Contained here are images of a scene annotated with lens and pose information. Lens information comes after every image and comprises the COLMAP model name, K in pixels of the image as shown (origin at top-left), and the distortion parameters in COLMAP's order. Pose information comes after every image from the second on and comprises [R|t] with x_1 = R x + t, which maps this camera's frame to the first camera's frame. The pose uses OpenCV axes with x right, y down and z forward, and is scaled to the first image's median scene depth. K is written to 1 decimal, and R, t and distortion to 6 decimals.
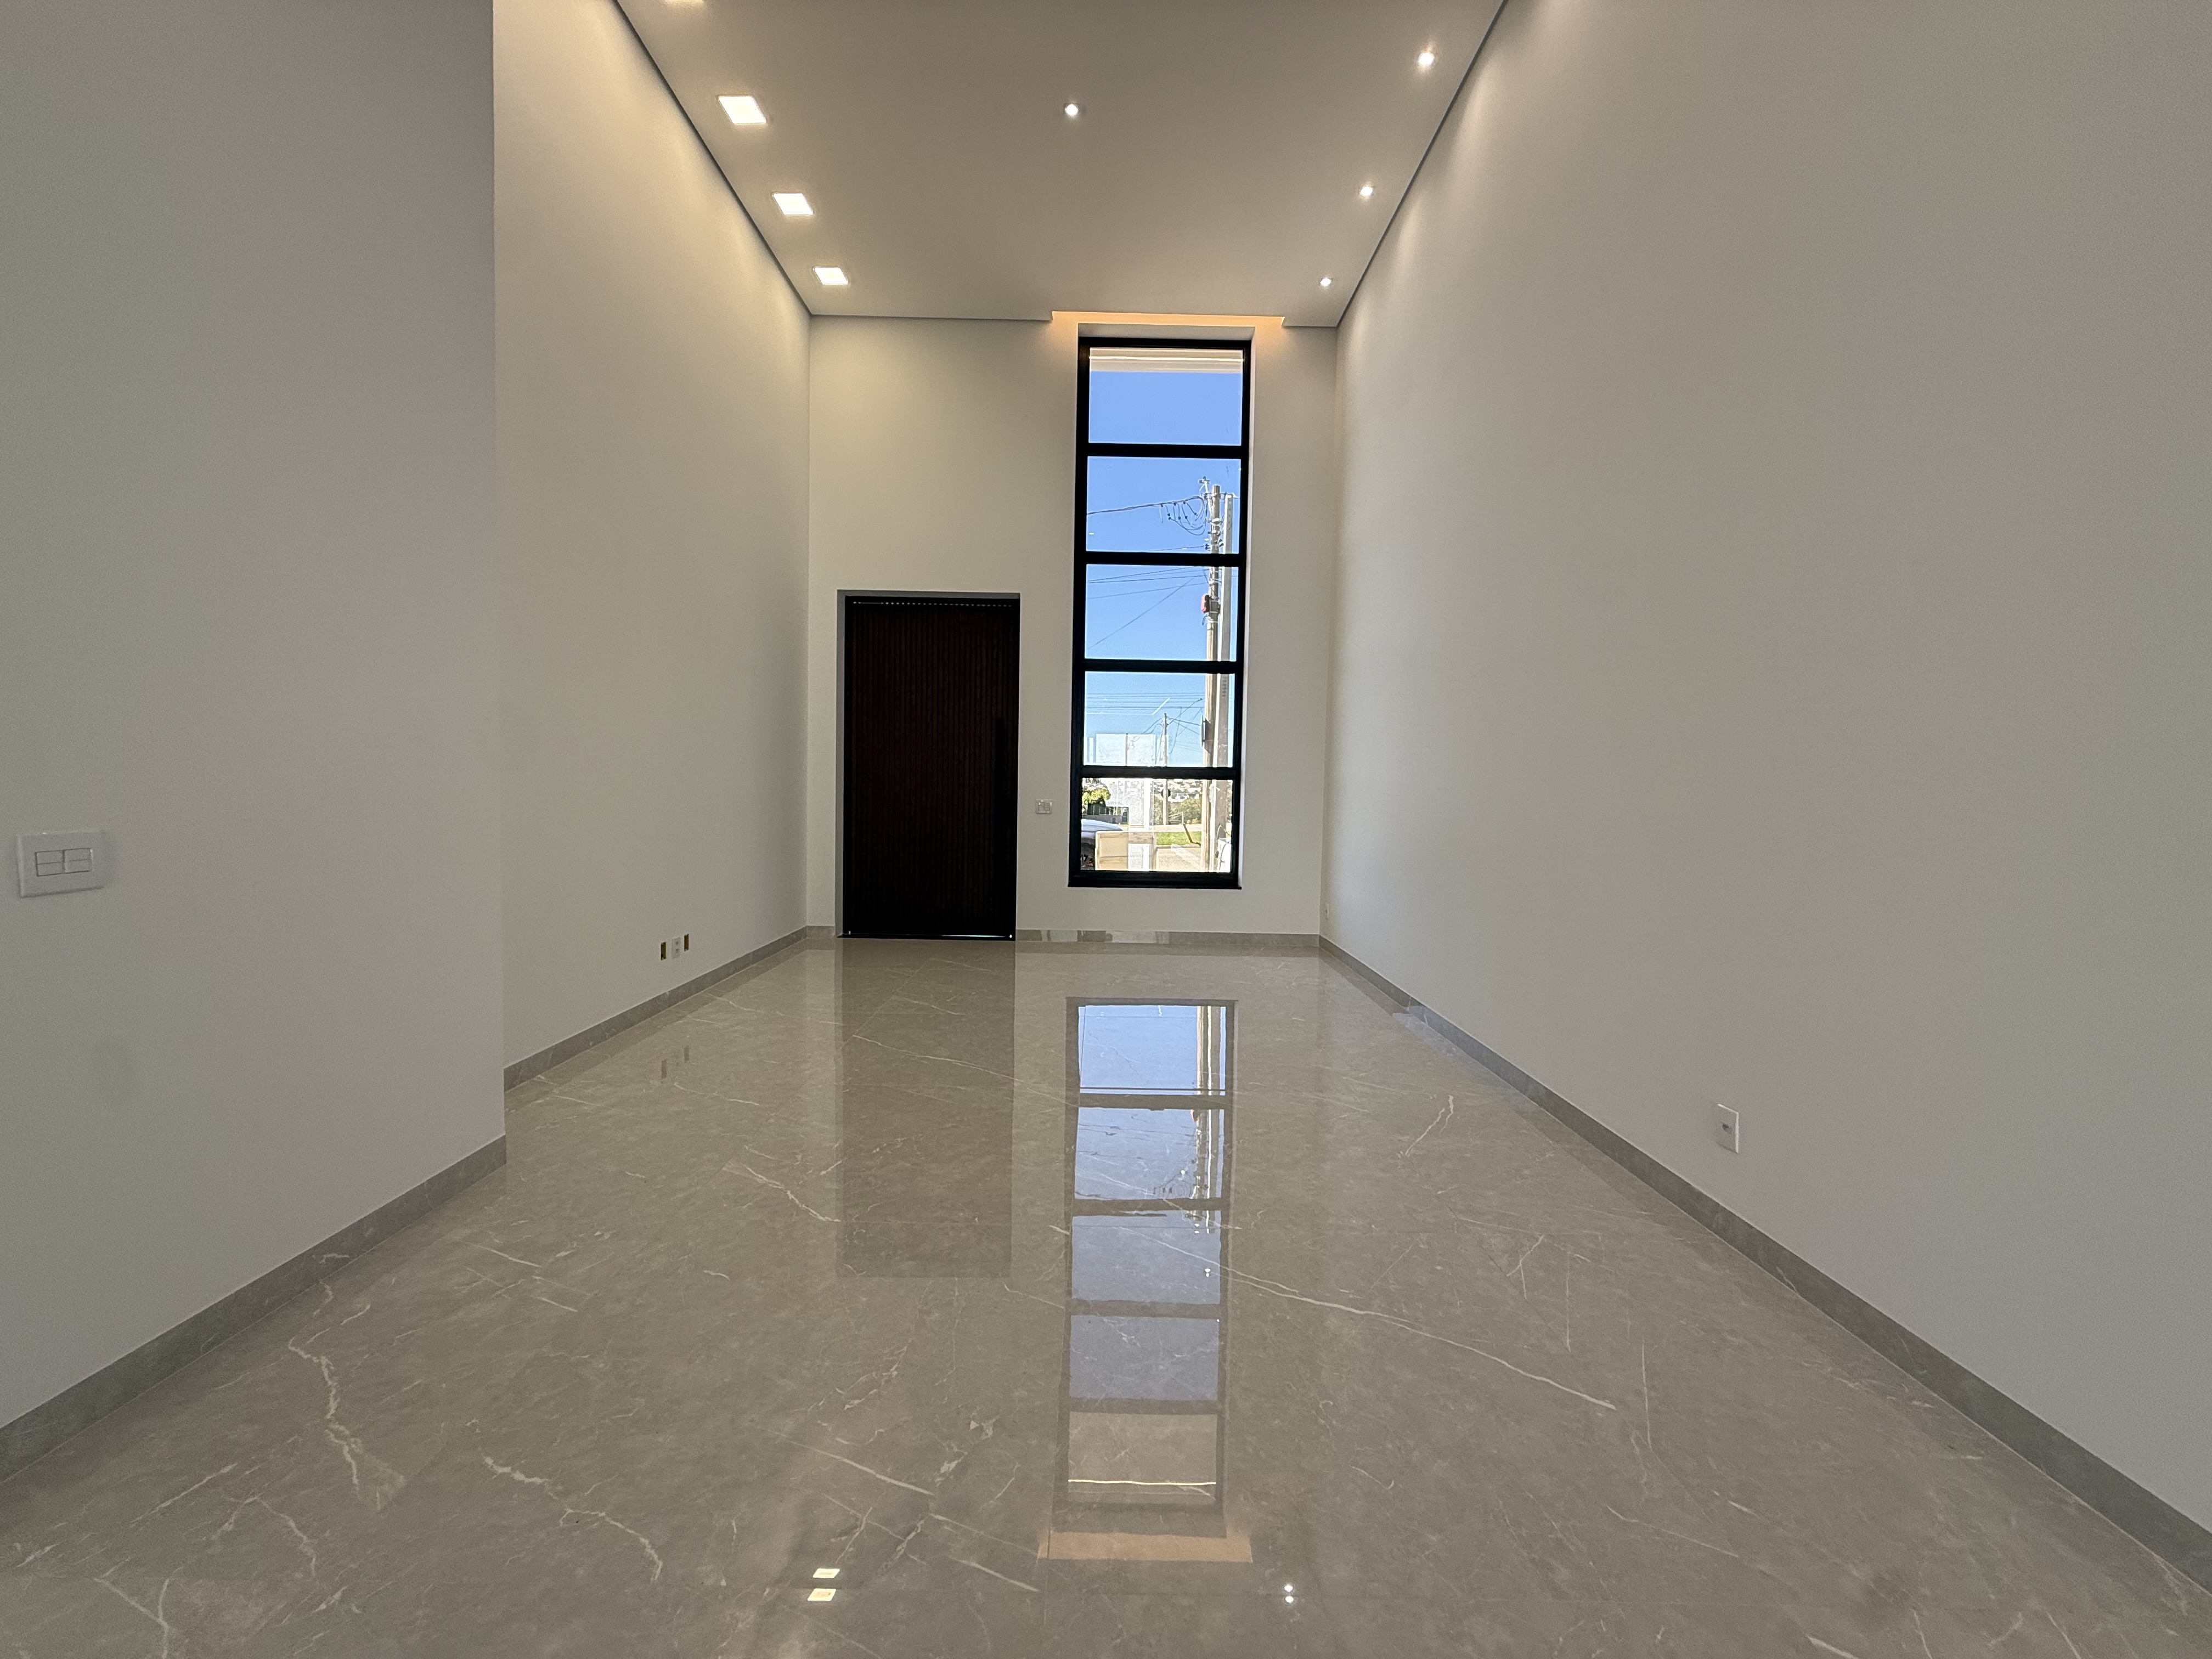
lens RADIAL K [[877.0, 0, 1101.2], [0, 877.0, 826.2], [0, 0, 1]] dist [0.000772, -0.000515]
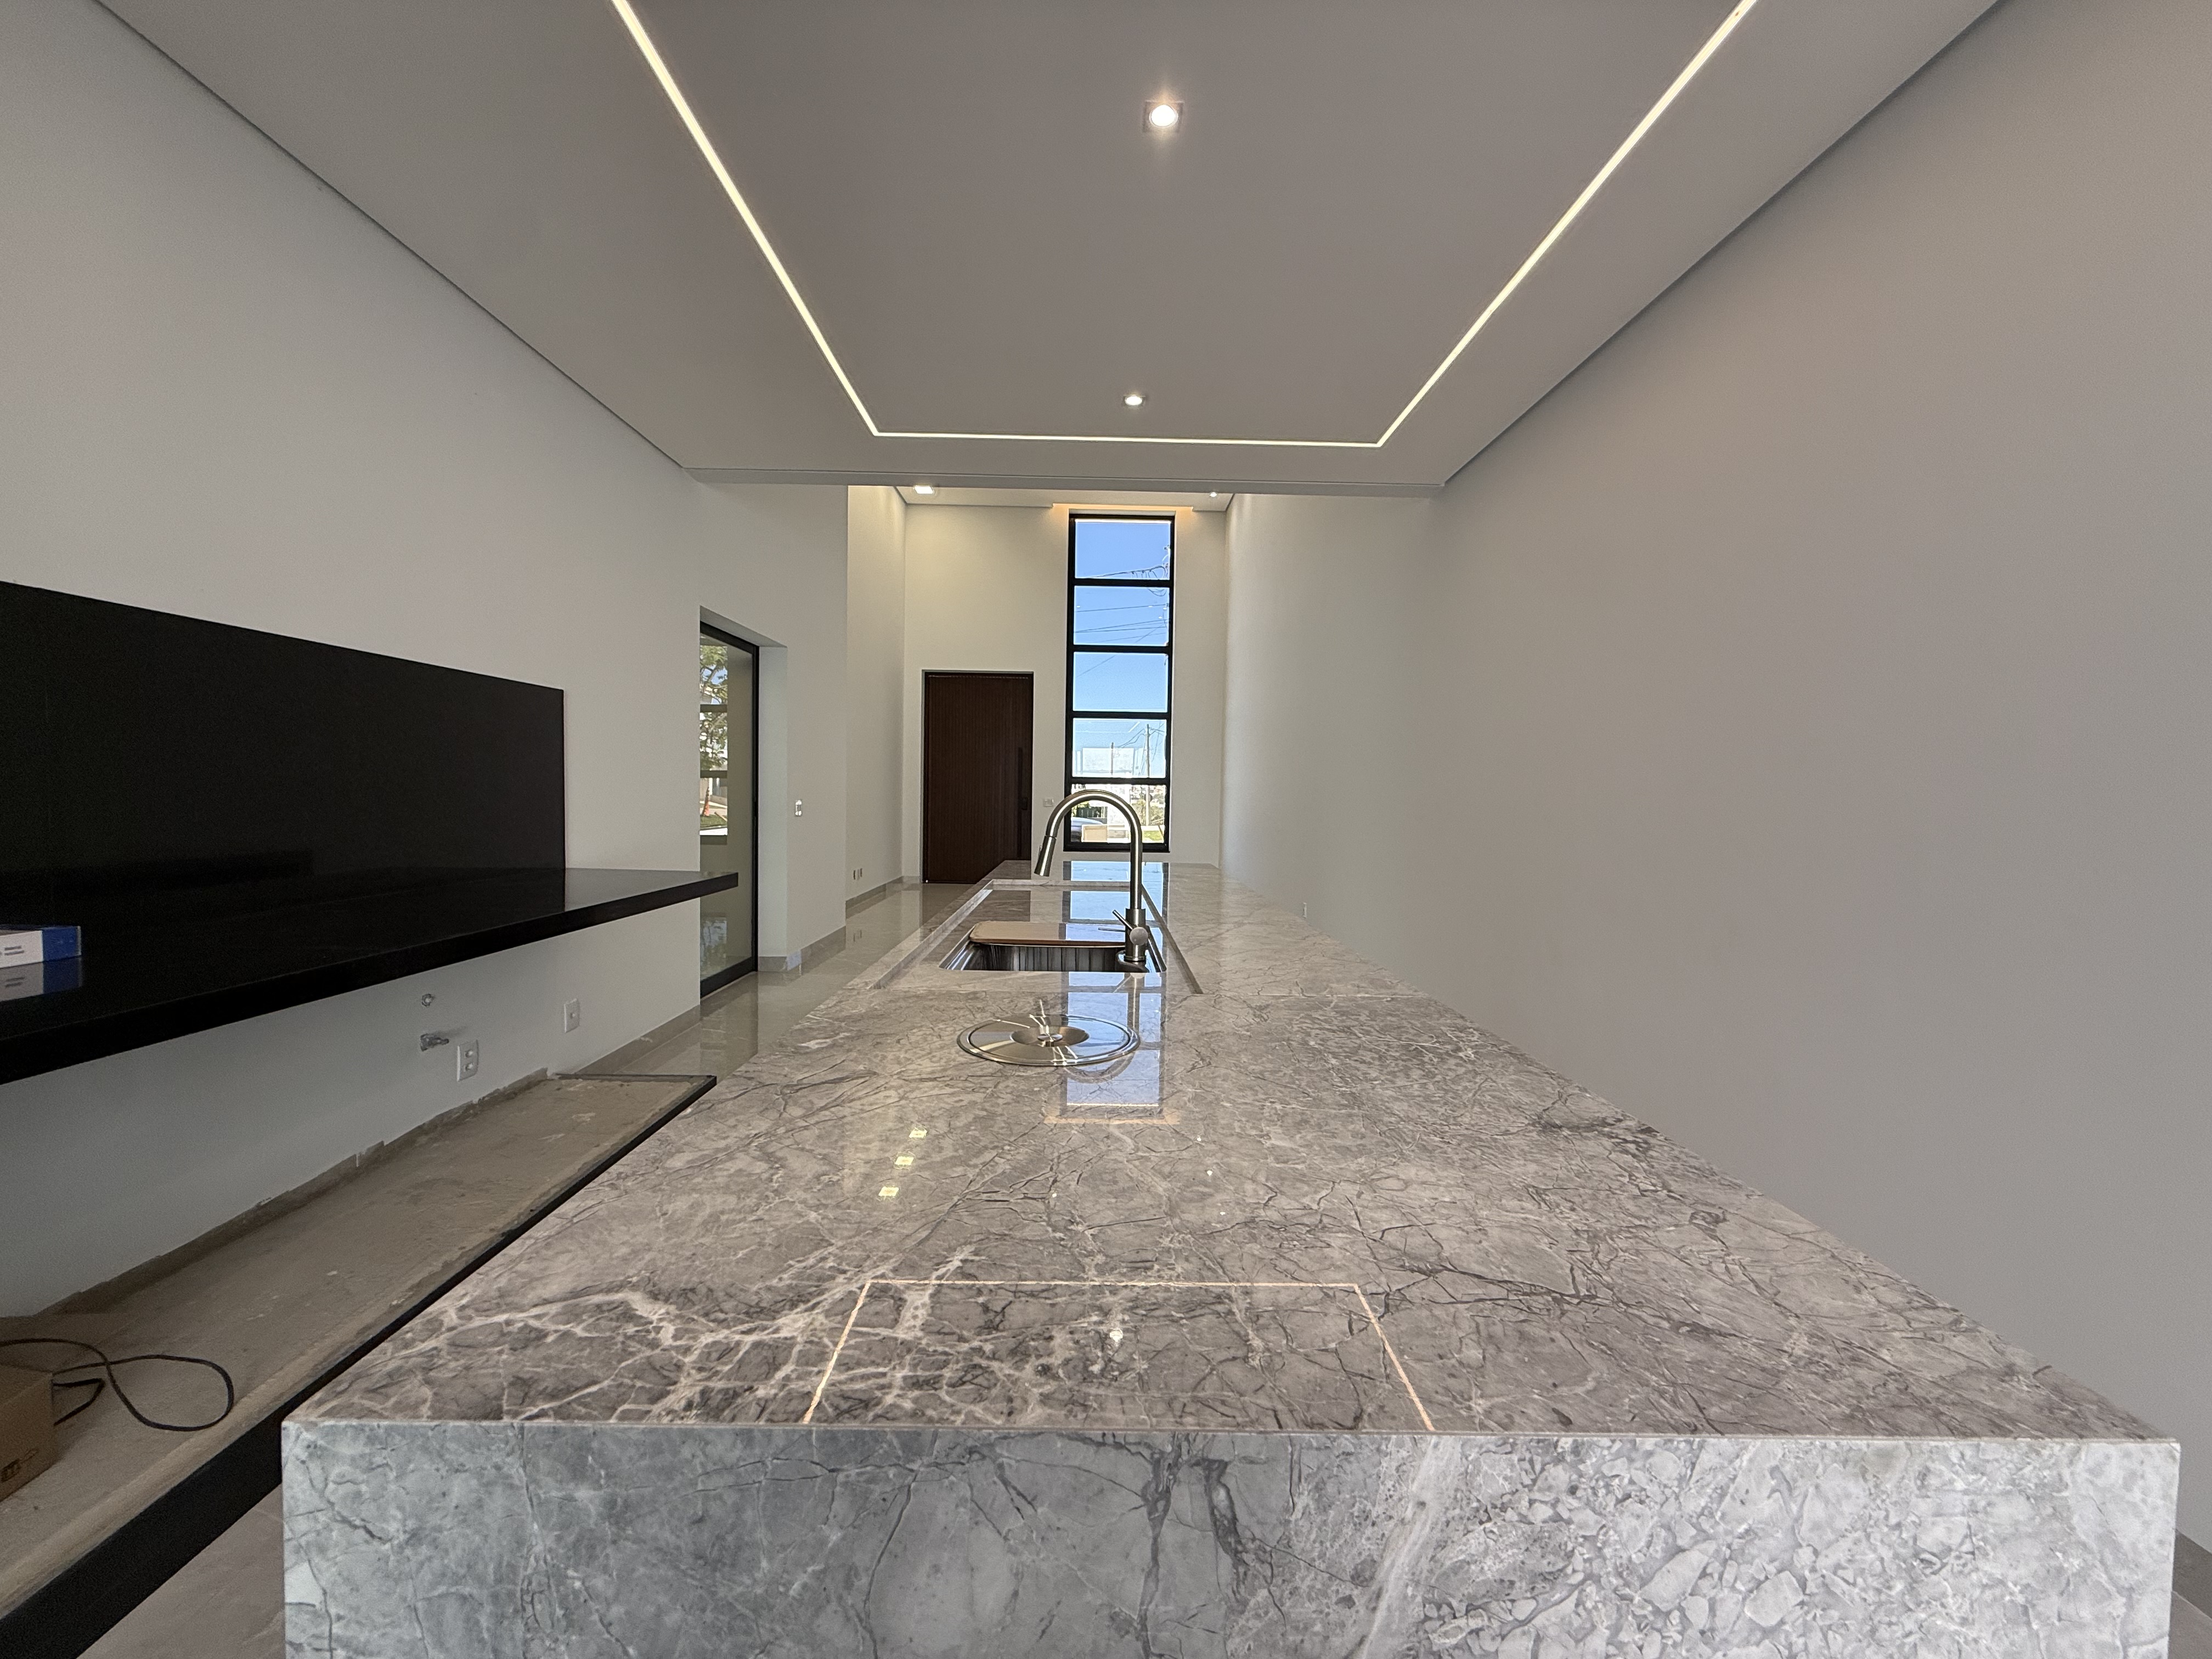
lens RADIAL K [[877.0, 0, 1101.2], [0, 877.0, 826.2], [0, 0, 1]] dist [0.000772, -0.000515]
pose [[0.999923, -0.002855, 0.012075, 0.013114], [0.002909, 0.999986, -0.004475, 0.029761], [-0.012062, 0.004510, 0.999917, -0.623472]]
